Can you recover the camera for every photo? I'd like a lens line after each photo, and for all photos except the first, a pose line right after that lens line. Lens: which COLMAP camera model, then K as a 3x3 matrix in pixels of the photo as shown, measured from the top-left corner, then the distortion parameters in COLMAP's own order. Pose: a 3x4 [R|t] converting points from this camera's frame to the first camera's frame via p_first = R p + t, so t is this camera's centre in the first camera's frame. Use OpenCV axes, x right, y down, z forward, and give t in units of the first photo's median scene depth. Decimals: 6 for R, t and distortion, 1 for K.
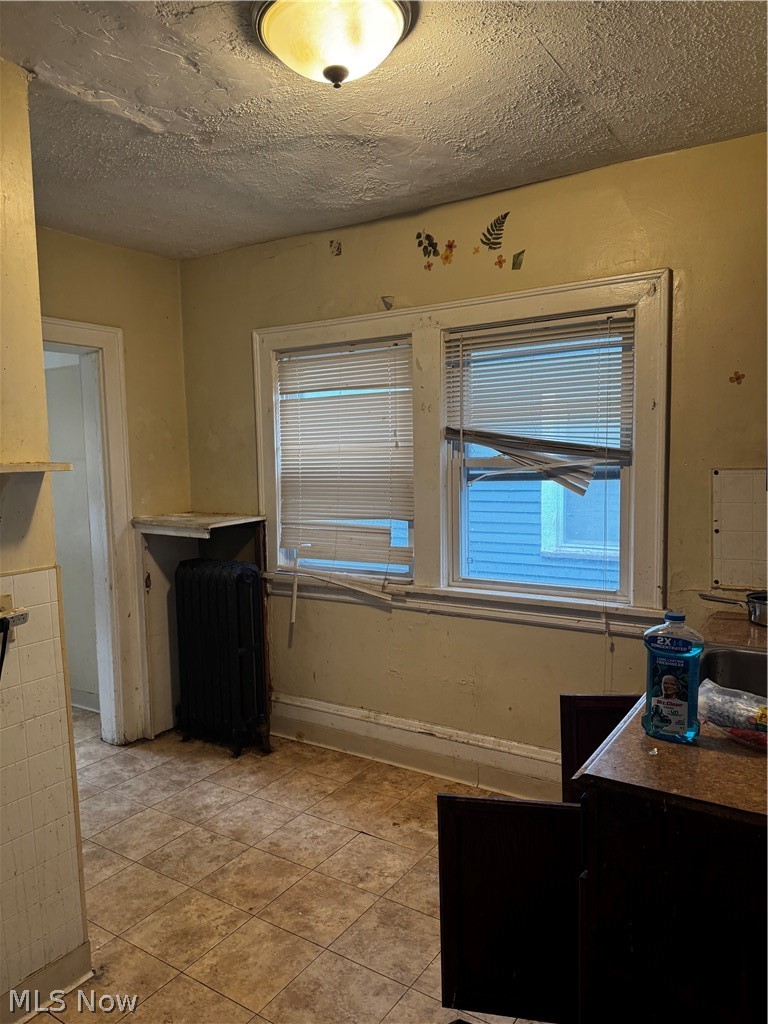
lens RADIAL K [[725.0, 0, 387.2], [0, 725.0, 515.8], [0, 0, 1]] dist [0.010008, 0.002507]
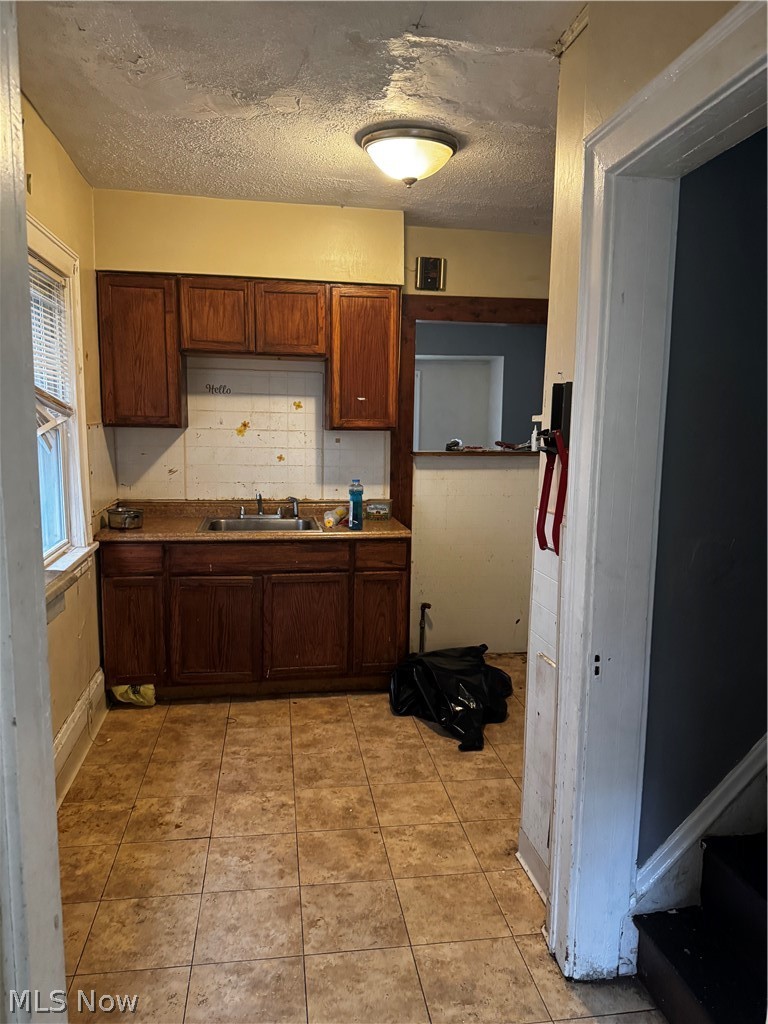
lens RADIAL K [[725.0, 0, 386.2], [0, 725.0, 511.9], [0, 0, 1]] dist [0.010008, 0.002507]
pose [[-0.669726, -0.085774, 0.737638, -0.910168], [0.071079, 0.981342, 0.178647, -0.108799], [-0.739199, 0.172075, -0.651133, 1.541827]]
